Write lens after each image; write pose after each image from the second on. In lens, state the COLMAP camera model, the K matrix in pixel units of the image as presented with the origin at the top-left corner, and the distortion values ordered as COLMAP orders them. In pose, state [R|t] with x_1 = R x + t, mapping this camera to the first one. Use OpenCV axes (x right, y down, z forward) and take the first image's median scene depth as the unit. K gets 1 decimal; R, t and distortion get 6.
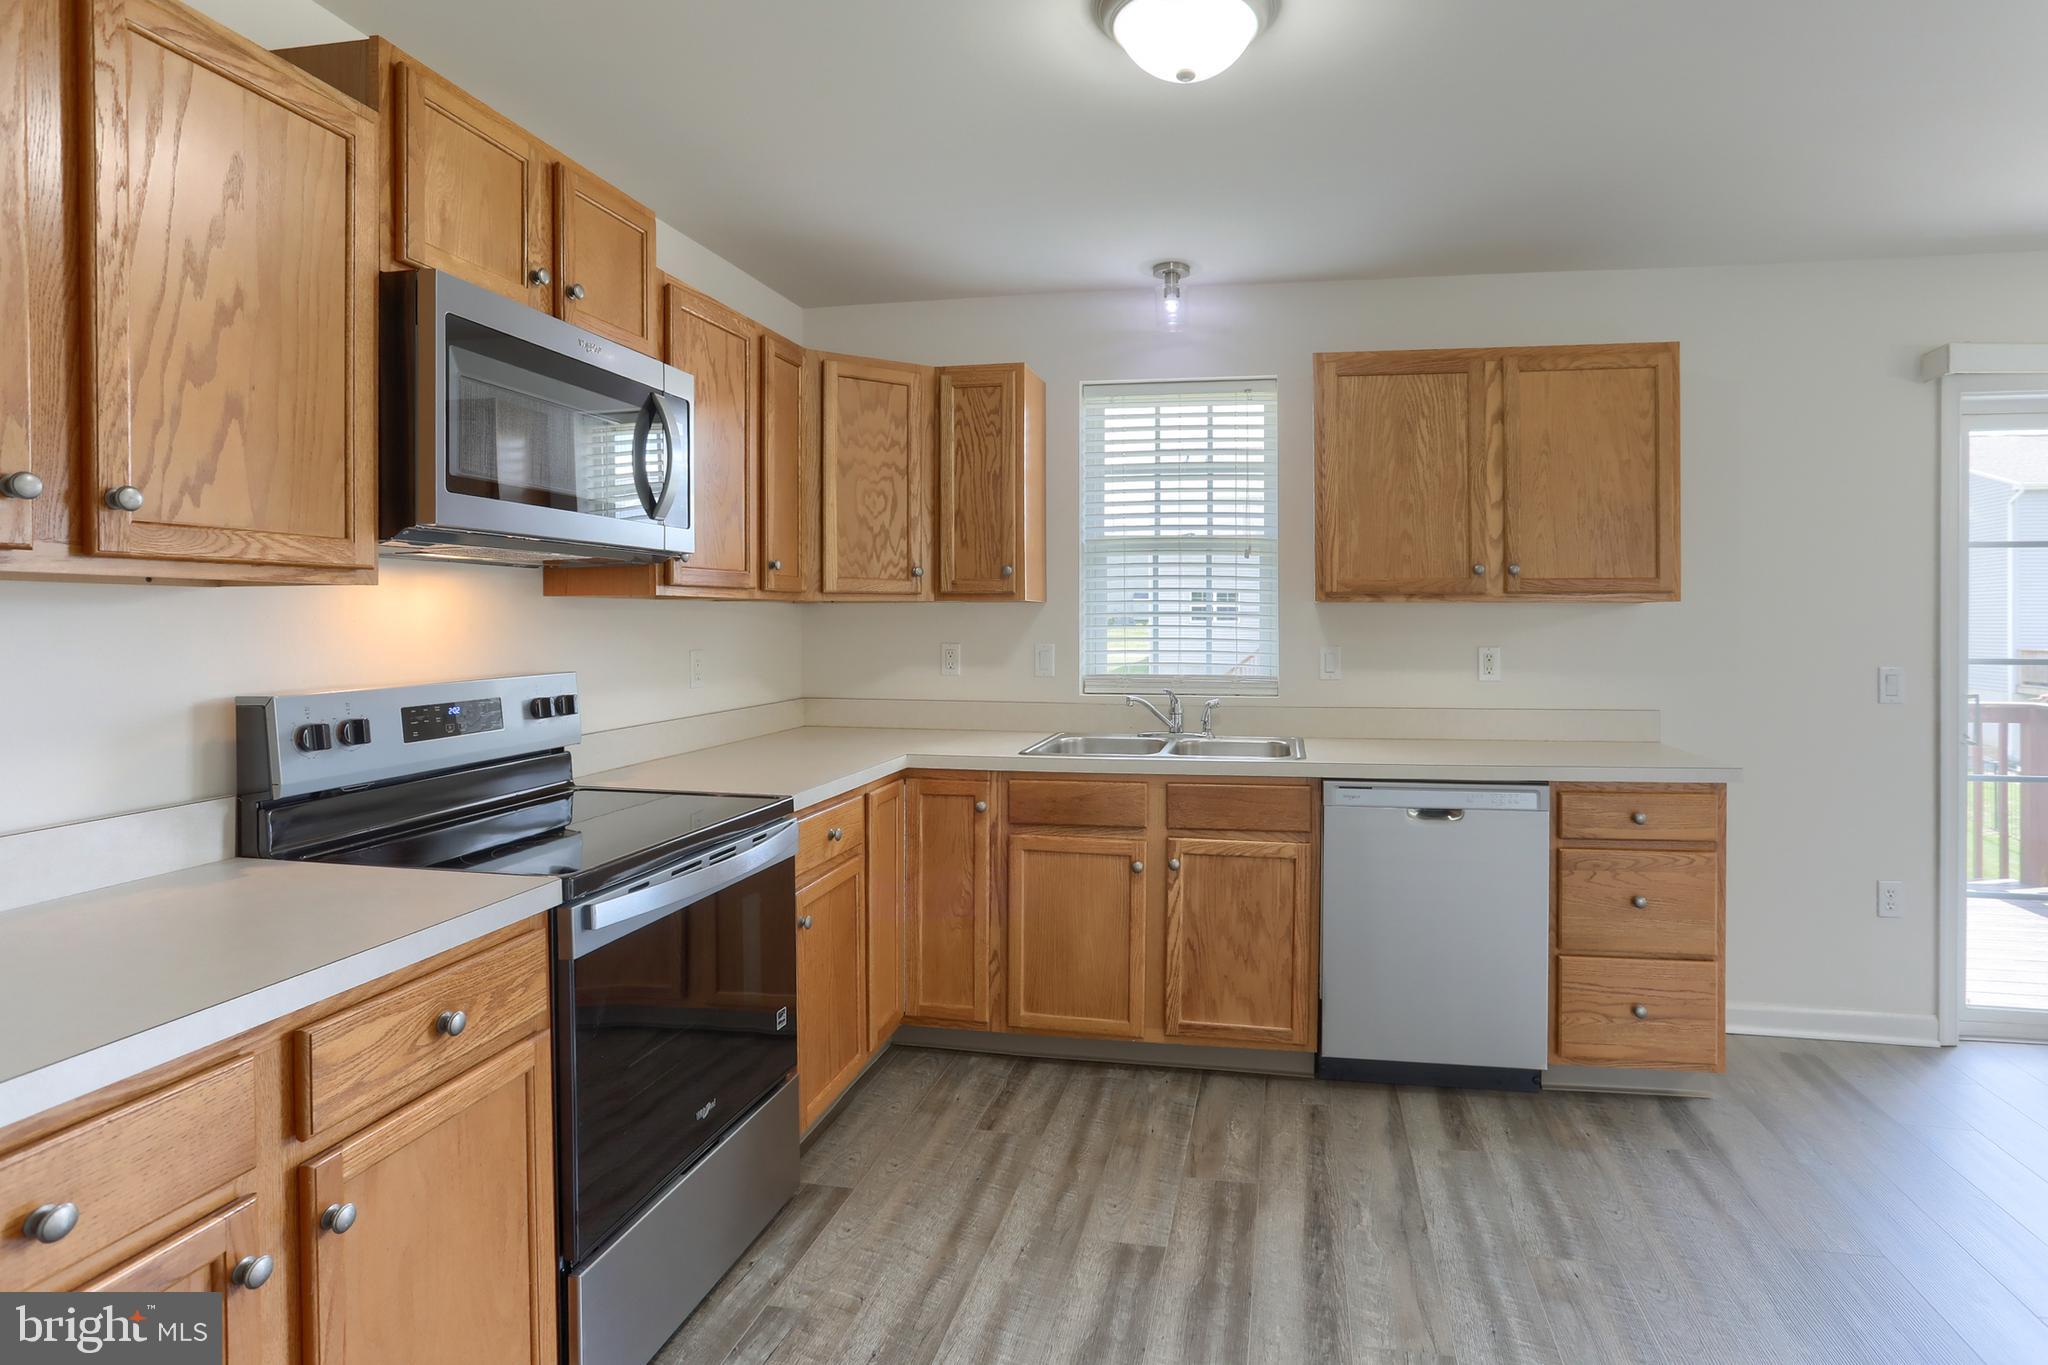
lens RADIAL K [[1062.9, 0, 1115.7], [0, 1062.9, 617.9], [0, 0, 1]] dist [-0.056778, 0.038604]
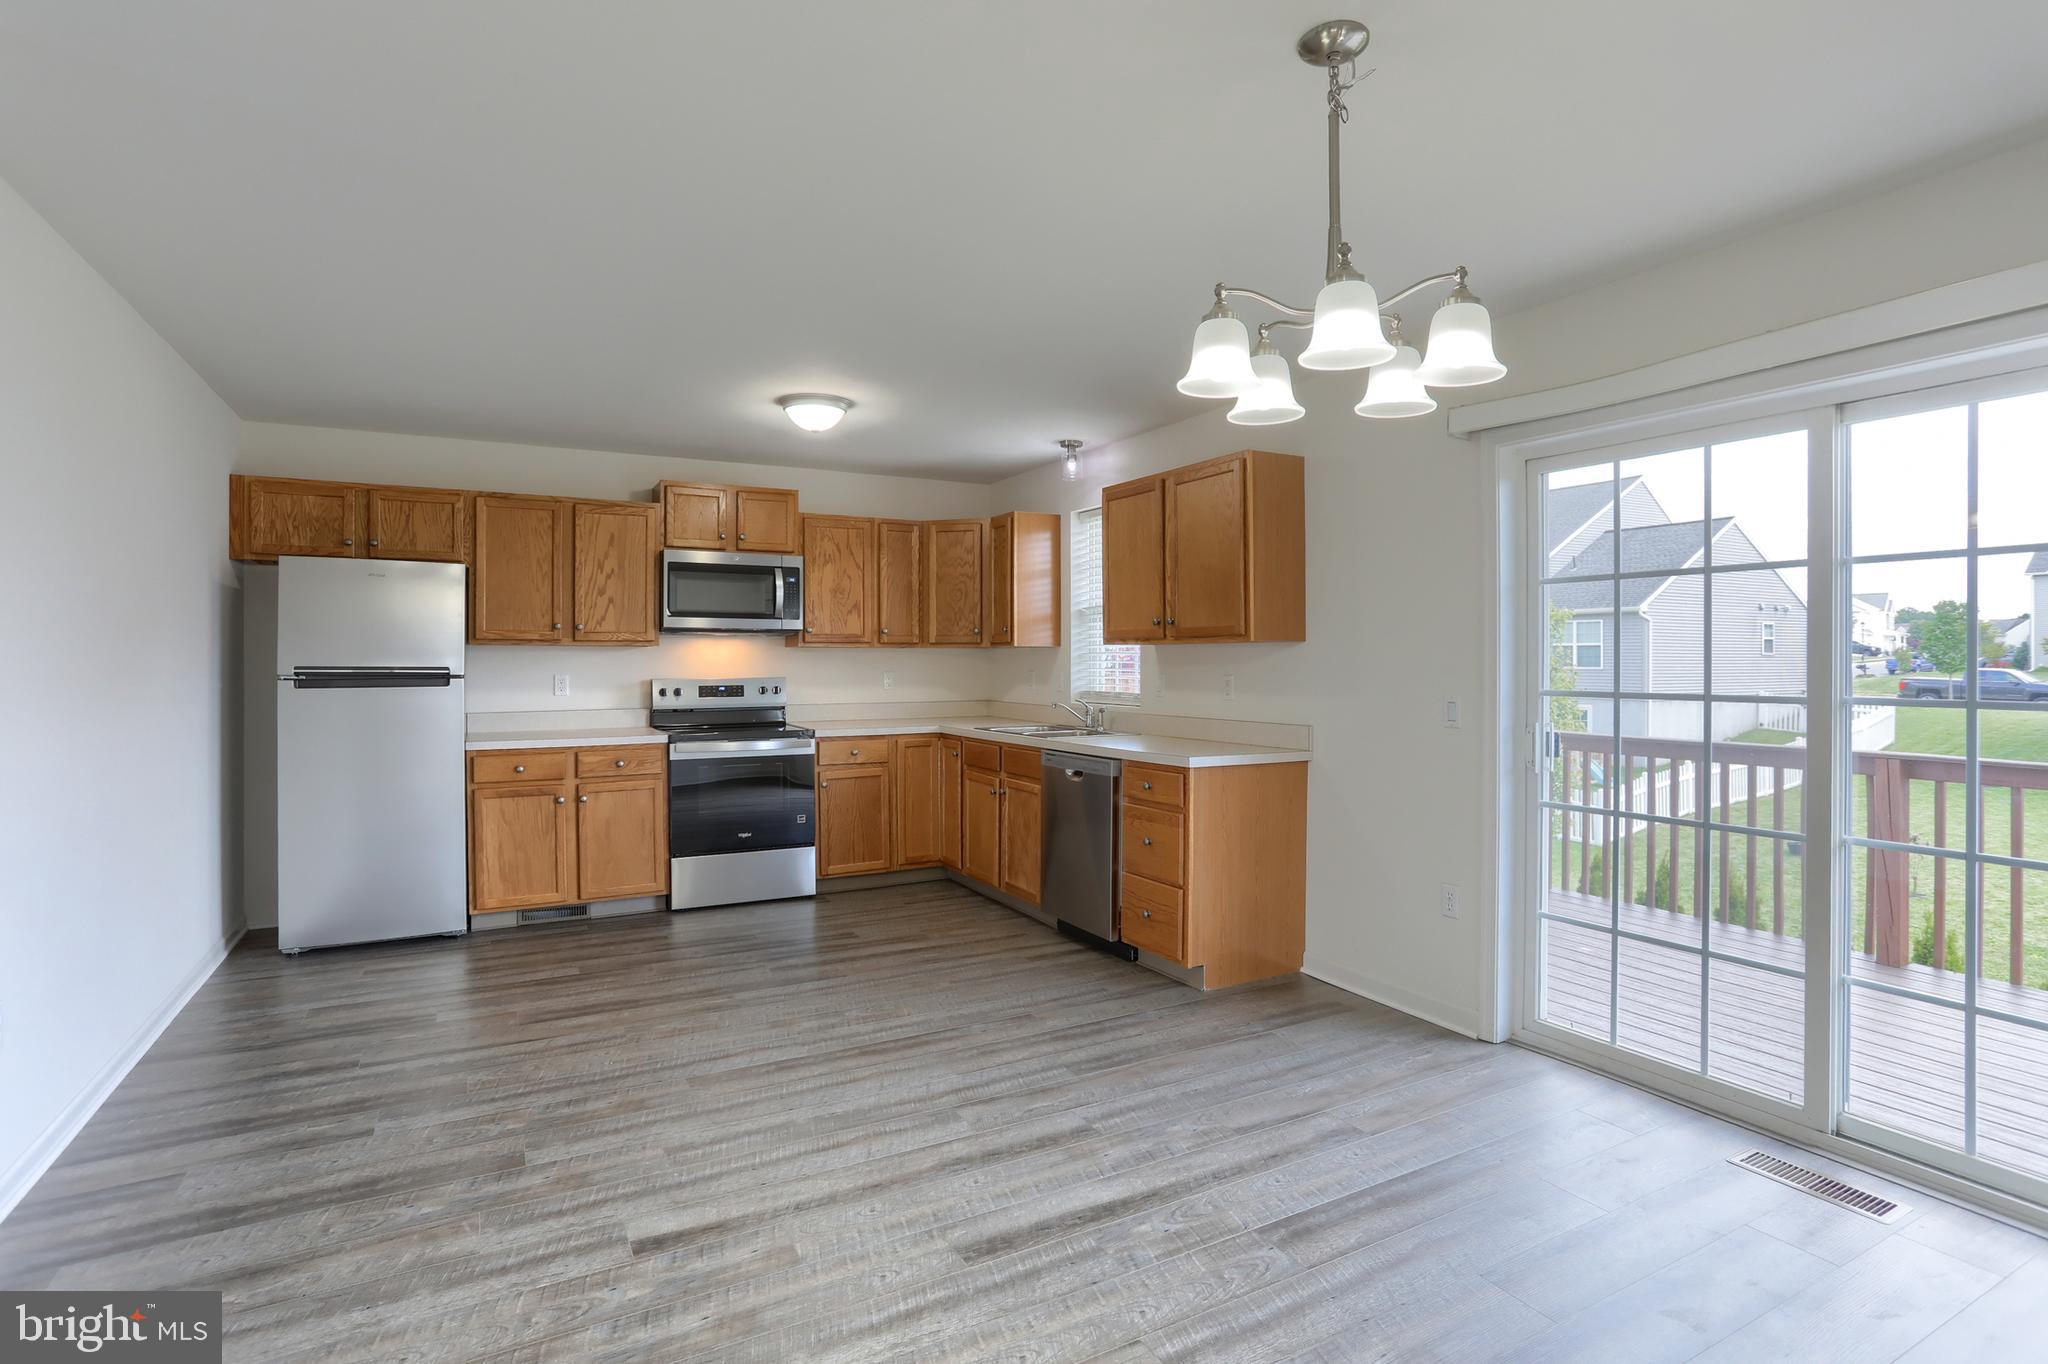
lens RADIAL K [[1029.8, 0, 1017.6], [0, 1029.8, 661.3], [0, 0, 1]] dist [-0.060854, 0.032356]
pose [[0.608944, -0.000862, -0.793213, 1.526555], [0.000834, 1.000000, -0.000446, 0.012009], [0.793213, -0.000390, 0.608944, -0.046478]]
